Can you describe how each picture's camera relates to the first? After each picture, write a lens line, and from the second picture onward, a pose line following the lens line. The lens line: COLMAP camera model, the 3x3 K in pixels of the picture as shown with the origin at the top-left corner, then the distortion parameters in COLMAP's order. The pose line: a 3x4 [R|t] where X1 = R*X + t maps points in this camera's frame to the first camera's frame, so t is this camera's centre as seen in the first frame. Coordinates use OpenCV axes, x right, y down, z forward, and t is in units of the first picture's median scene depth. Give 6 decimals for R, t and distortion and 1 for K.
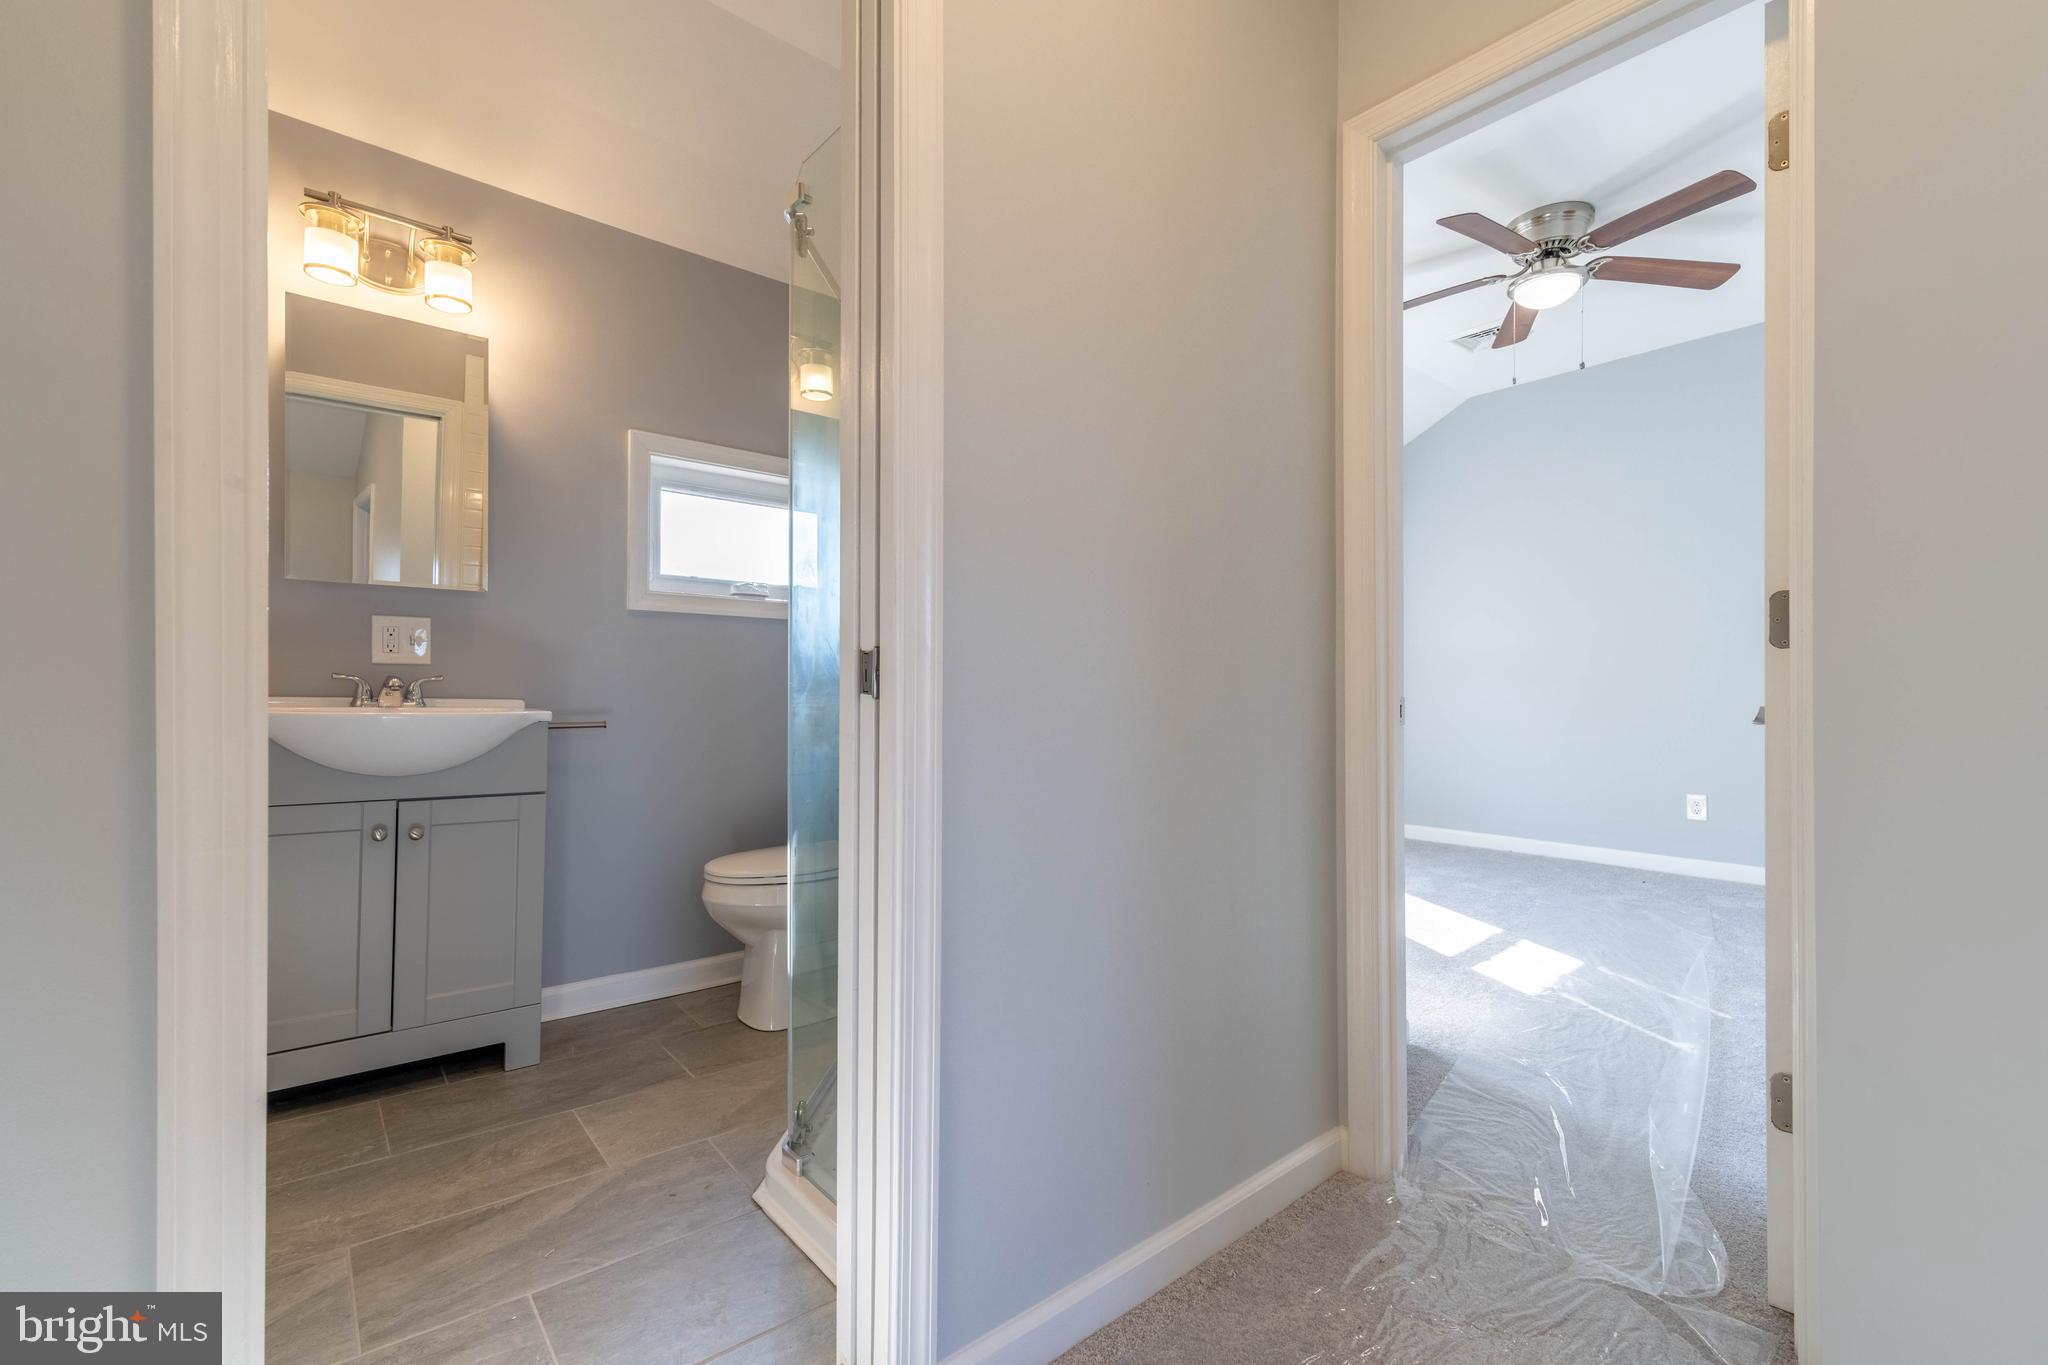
lens RADIAL K [[888.5, 0, 1024.8], [0, 888.5, 687.2], [0, 0, 1]] dist [0.004106, 0.000130]
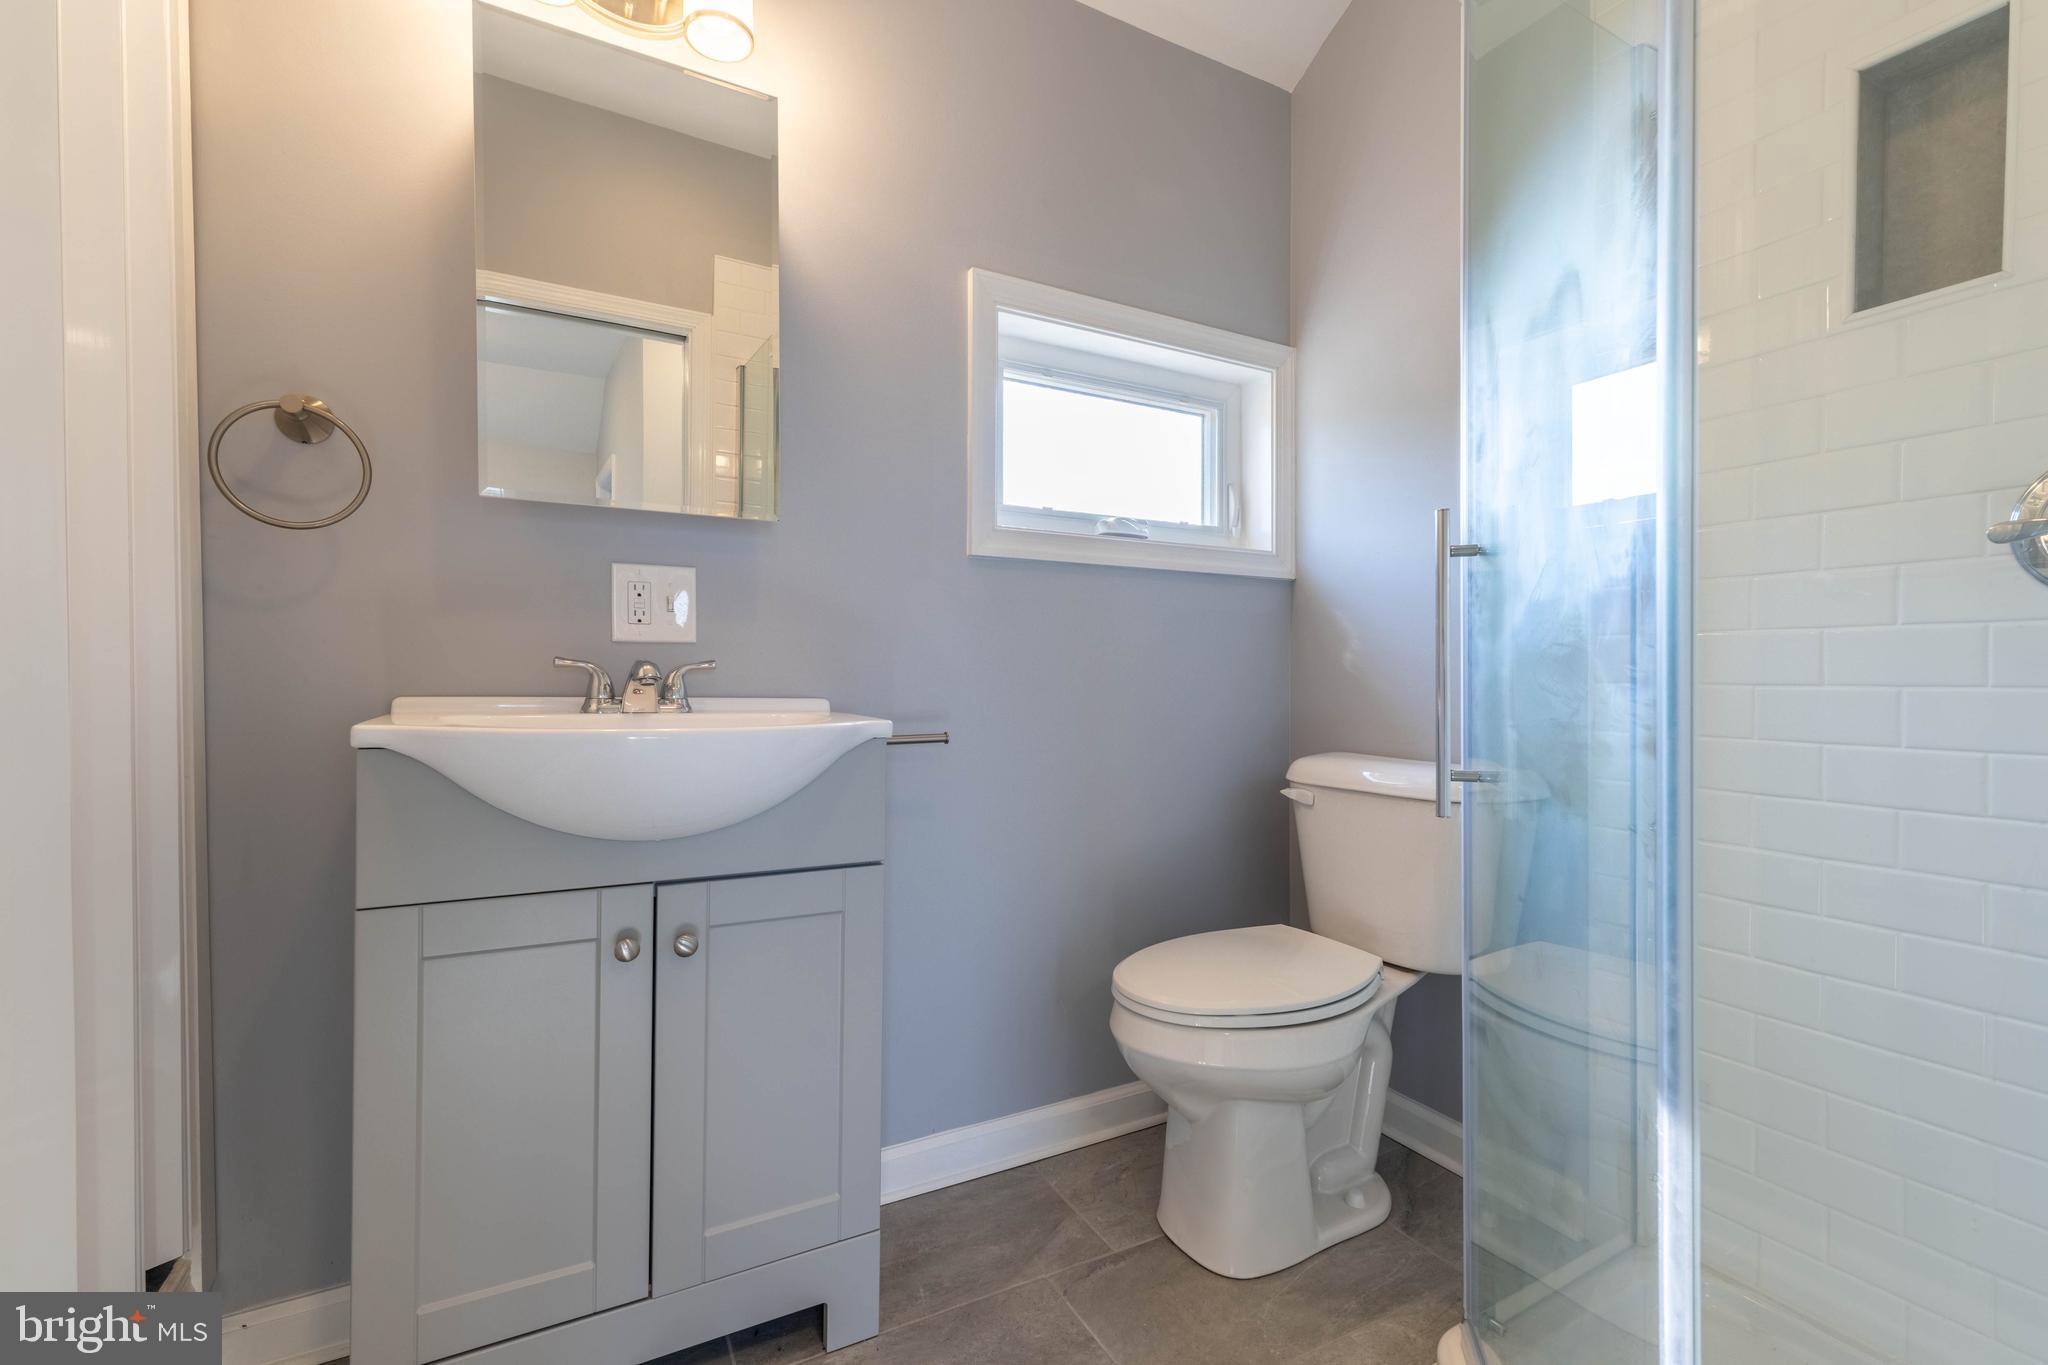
lens RADIAL K [[888.5, 0, 1022.2], [0, 888.5, 684.7], [0, 0, 1]] dist [0.004106, 0.000130]
pose [[0.978603, -0.010006, -0.205515, -0.327526], [0.010757, 0.999939, 0.002535, 0.004323], [0.205477, -0.004691, 0.978651, 0.452822]]
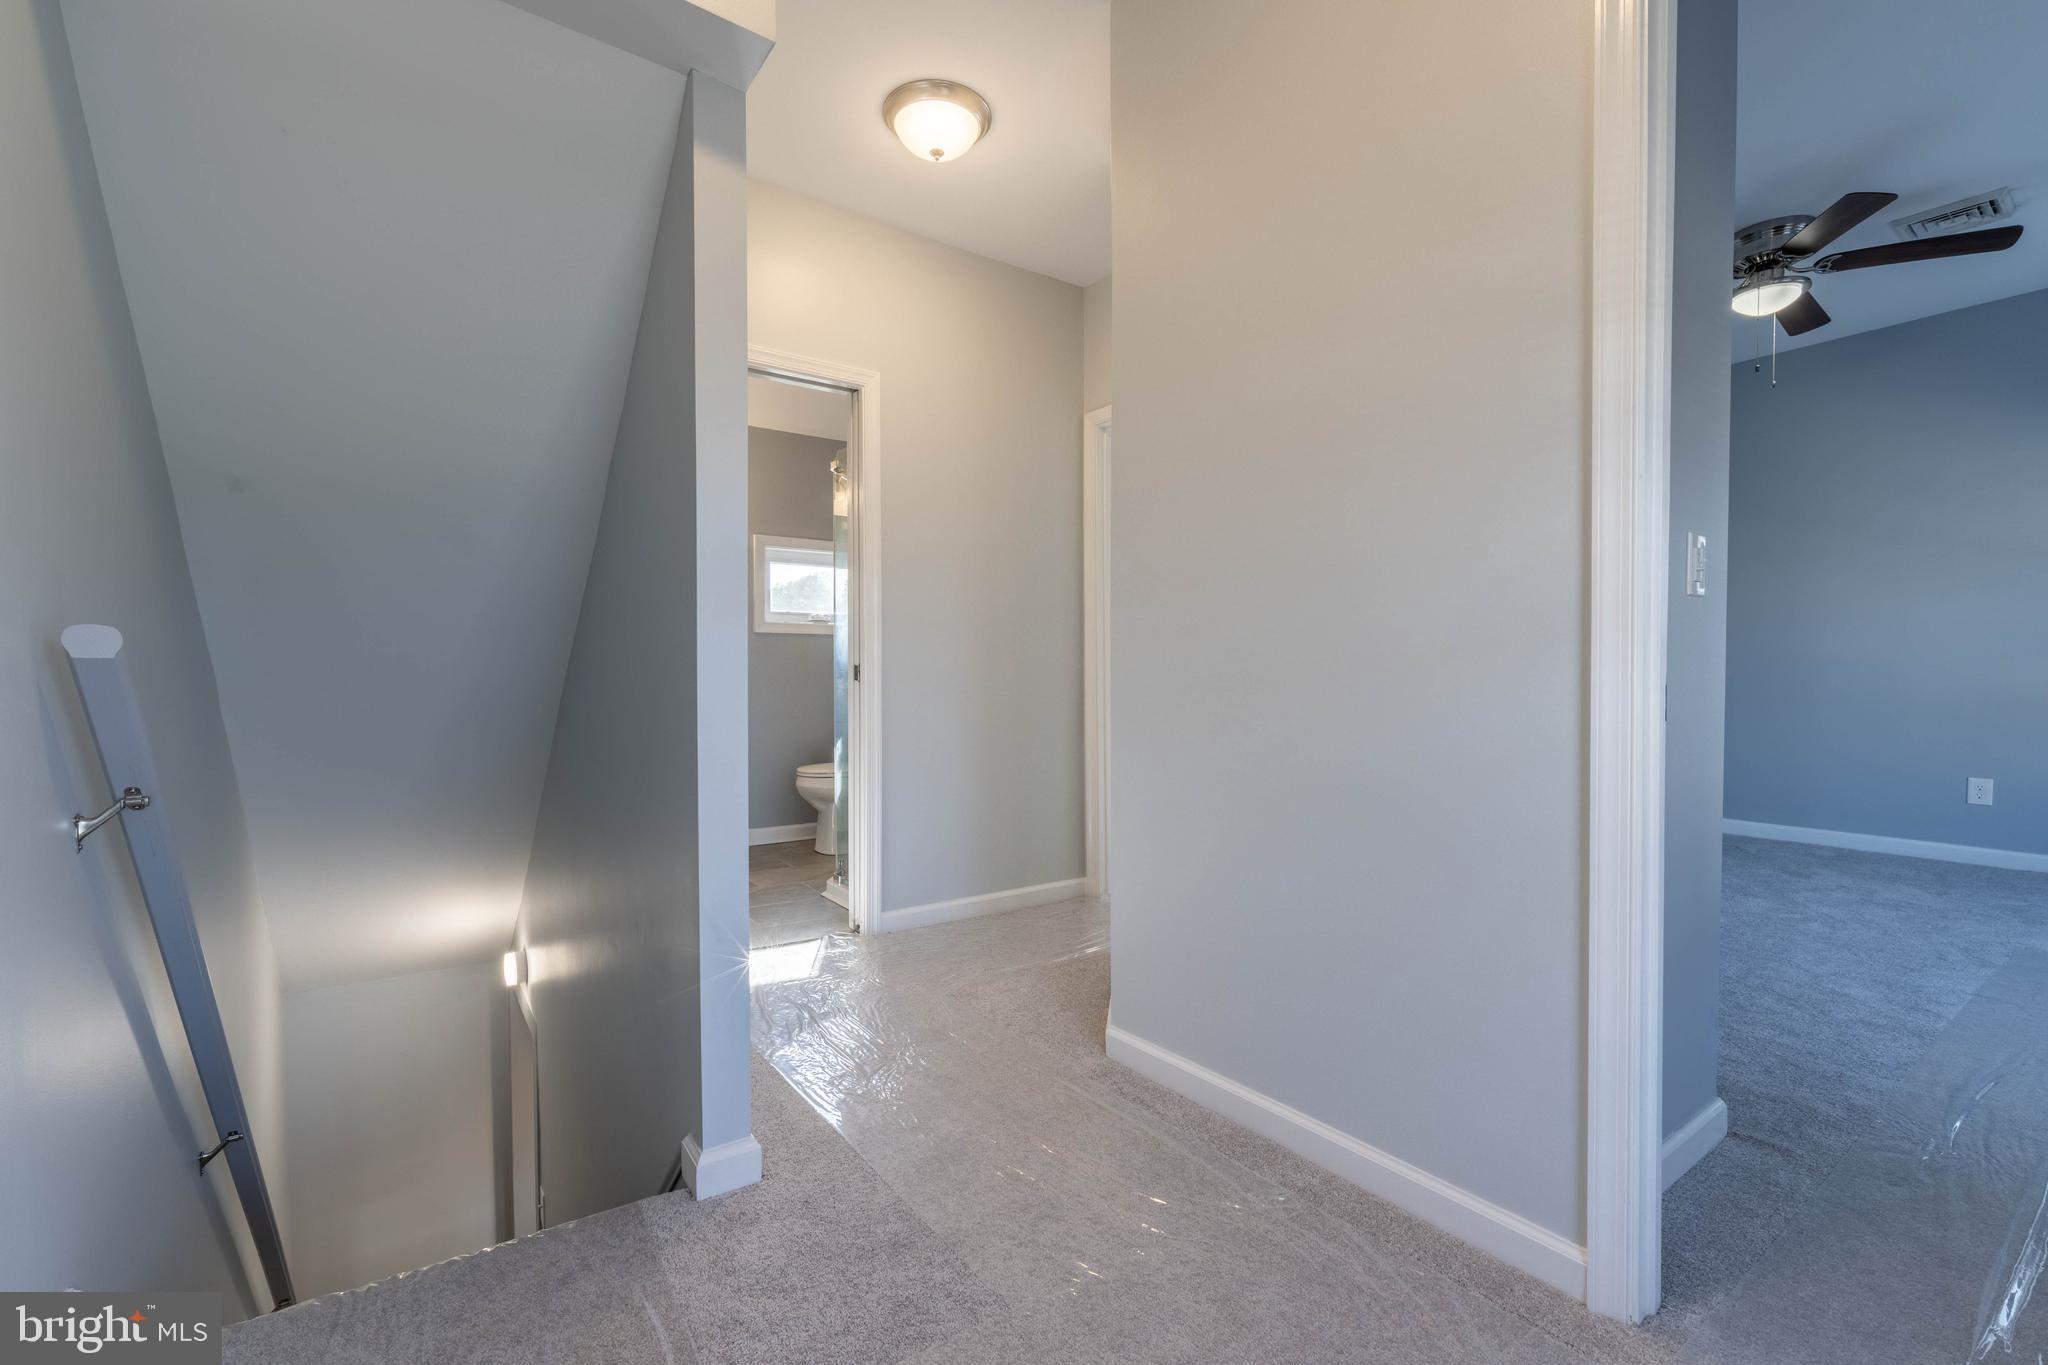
lens RADIAL K [[888.5, 0, 1026.1], [0, 888.5, 682.6], [0, 0, 1]] dist [0.004106, 0.000130]
pose [[0.997031, -0.000932, -0.077002, 0.304619], [0.002374, 0.999824, 0.018627, -0.018620], [0.076971, -0.018755, 0.996857, -0.944287]]
